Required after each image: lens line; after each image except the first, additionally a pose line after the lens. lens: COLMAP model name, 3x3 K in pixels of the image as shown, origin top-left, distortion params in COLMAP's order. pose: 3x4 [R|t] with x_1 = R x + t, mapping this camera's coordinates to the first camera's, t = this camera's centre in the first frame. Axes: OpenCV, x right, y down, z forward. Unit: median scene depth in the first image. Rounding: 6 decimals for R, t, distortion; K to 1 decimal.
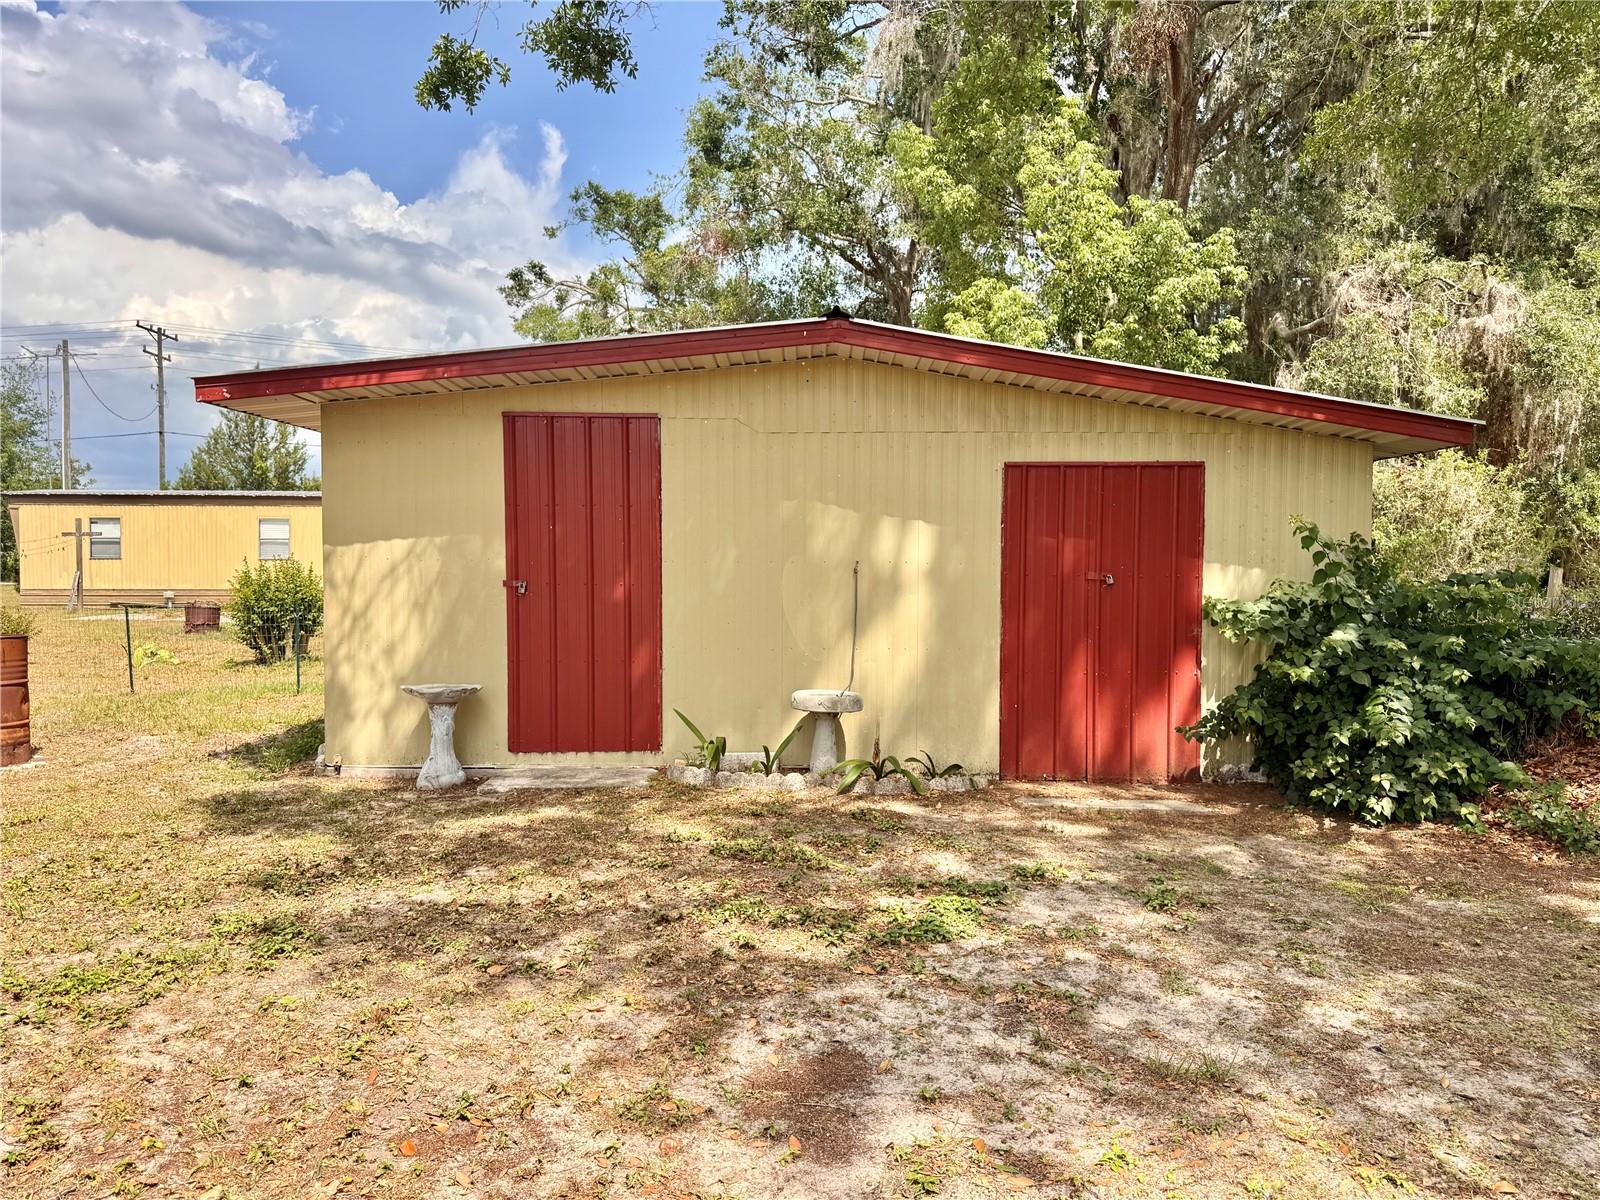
lens RADIAL K [[1107.9, 0, 800.0], [0, 1107.9, 600.0], [0, 0, 1]] dist [0.058414, -0.063000]
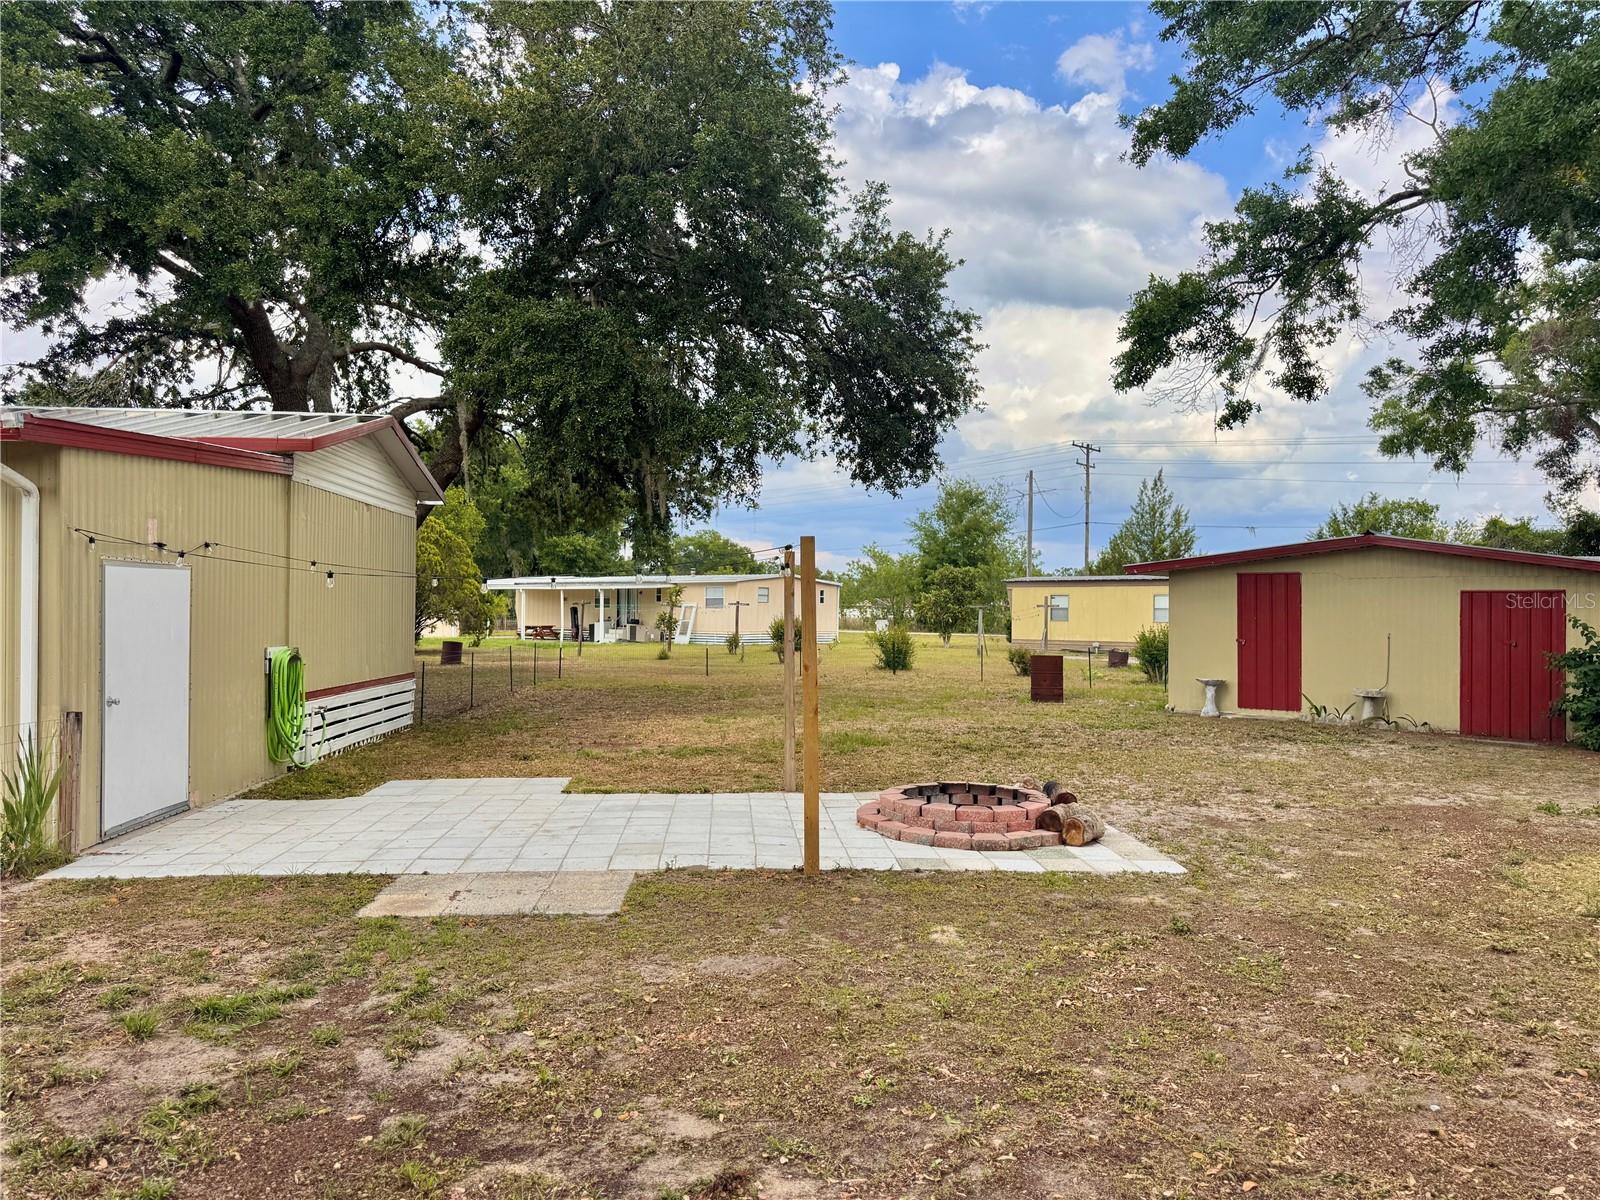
lens RADIAL K [[1117.2, 0, 800.0], [0, 1117.2, 600.0], [0, 0, 1]] dist [0.077373, -0.063571]
pose [[0.725878, -0.005742, -0.687799, 0.573611], [-0.030145, 0.998739, -0.040152, 0.019784], [0.687163, 0.049879, 0.724789, -1.138842]]
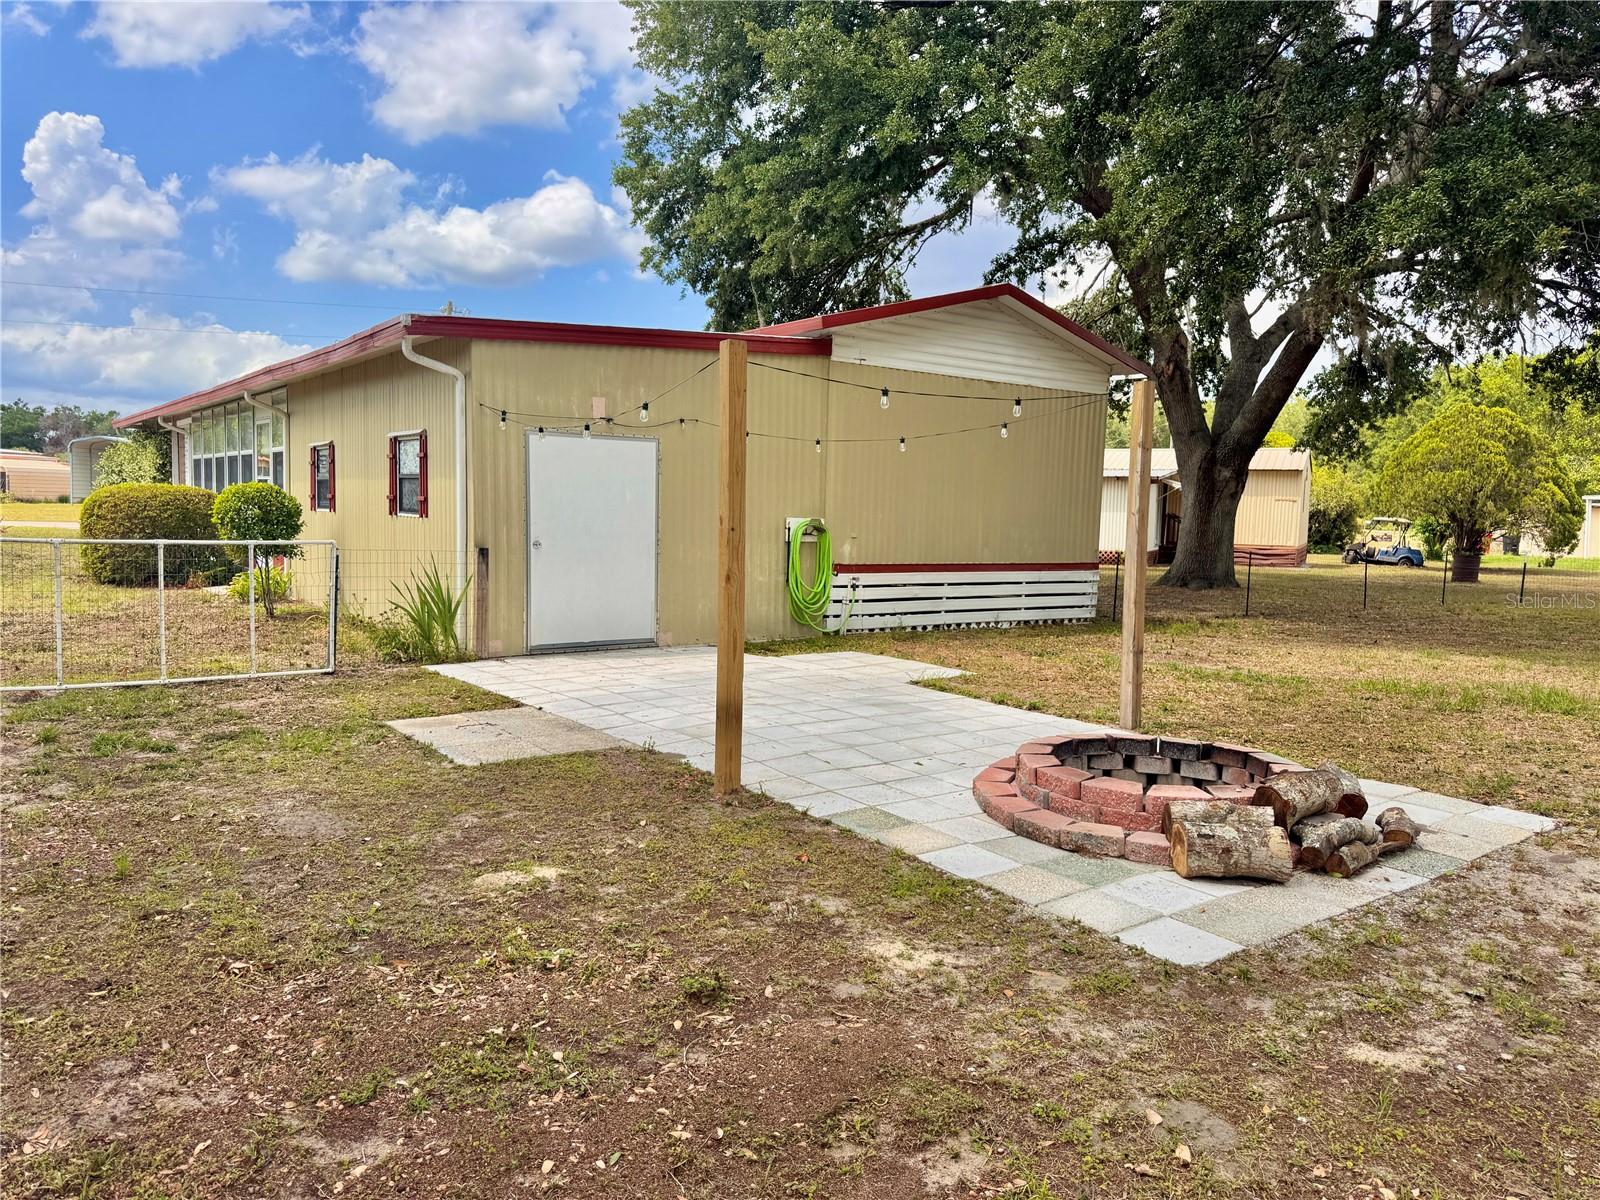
lens RADIAL K [[1117.2, 0, 800.0], [0, 1117.2, 600.0], [0, 0, 1]] dist [0.077373, -0.063571]
pose [[-0.179017, 0.069696, -0.981374, 0.606932], [-0.065247, 0.994451, 0.082527, 0.025863], [0.981680, 0.078806, -0.173476, -0.475319]]
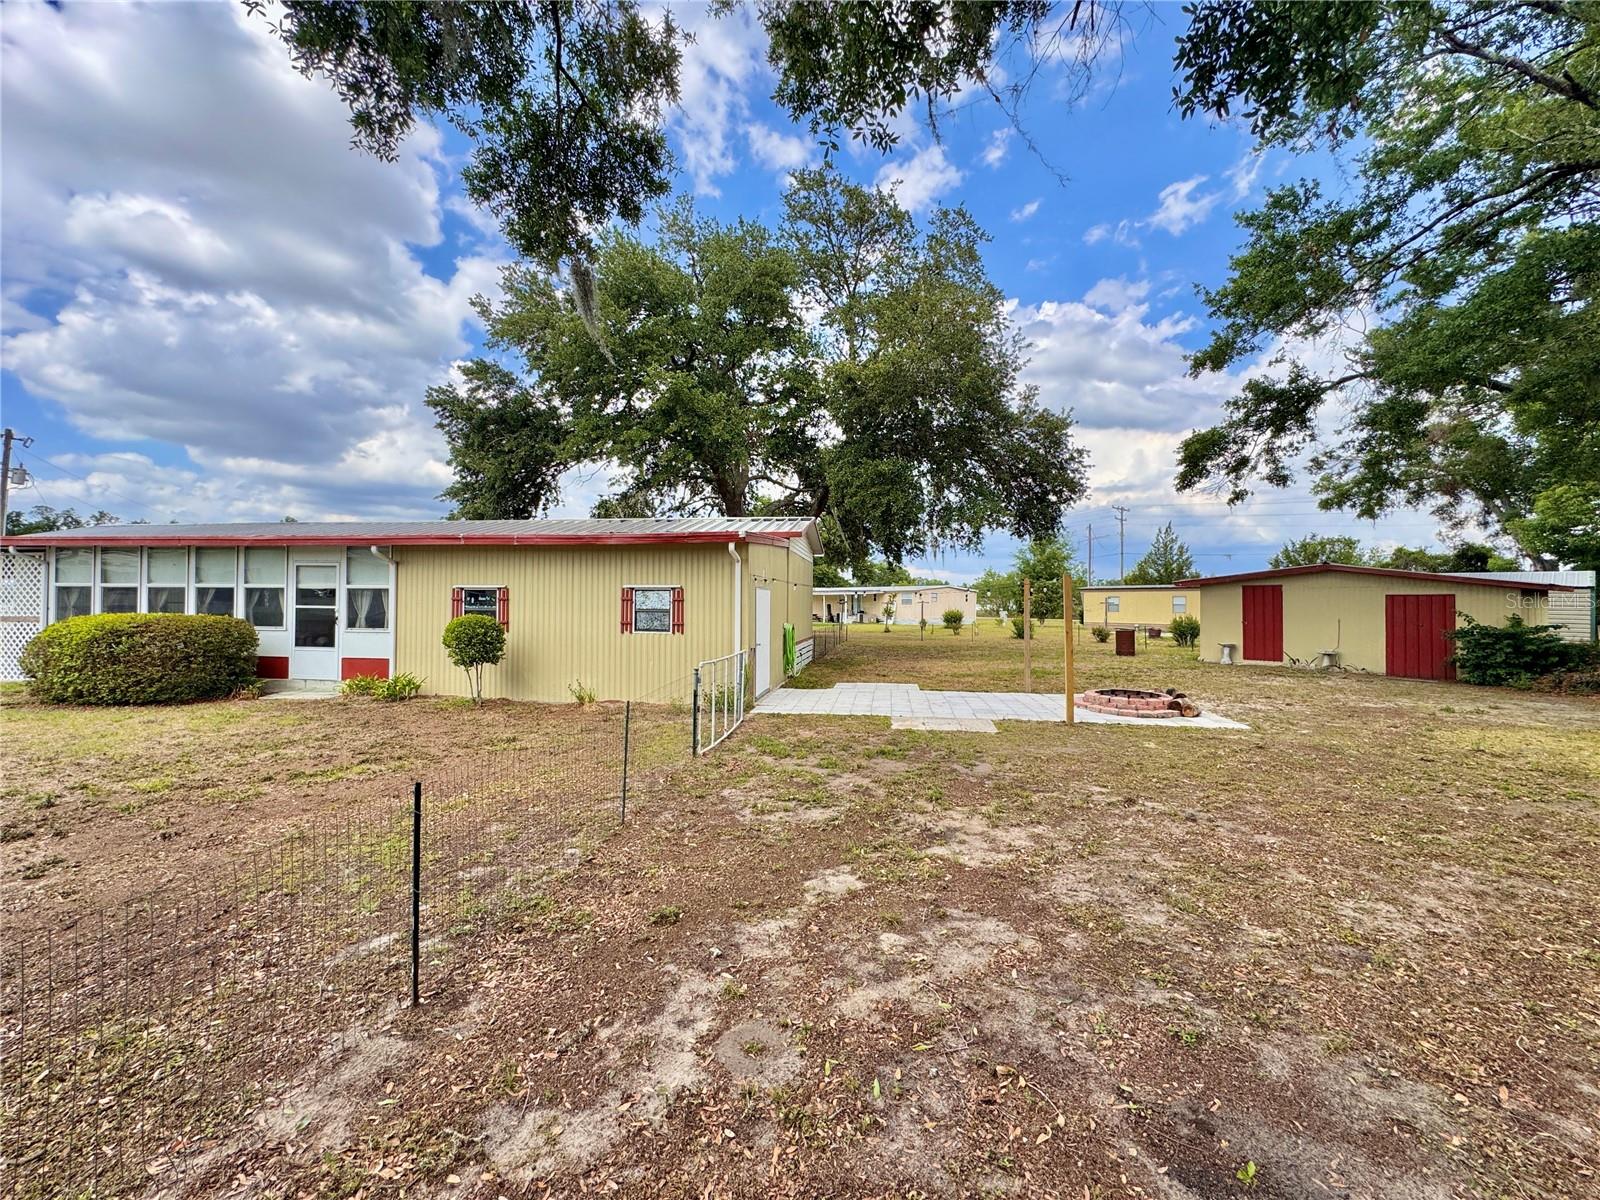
lens RADIAL K [[635.6, 0, 806.6], [0, 635.6, 596.3], [0, 0, 1]] dist [0.013041, 0.000150]
pose [[0.578062, -0.012734, -0.815893, 0.624046], [-0.033408, 0.998671, -0.039256, 0.030268], [0.815308, 0.049950, 0.576868, -1.465913]]
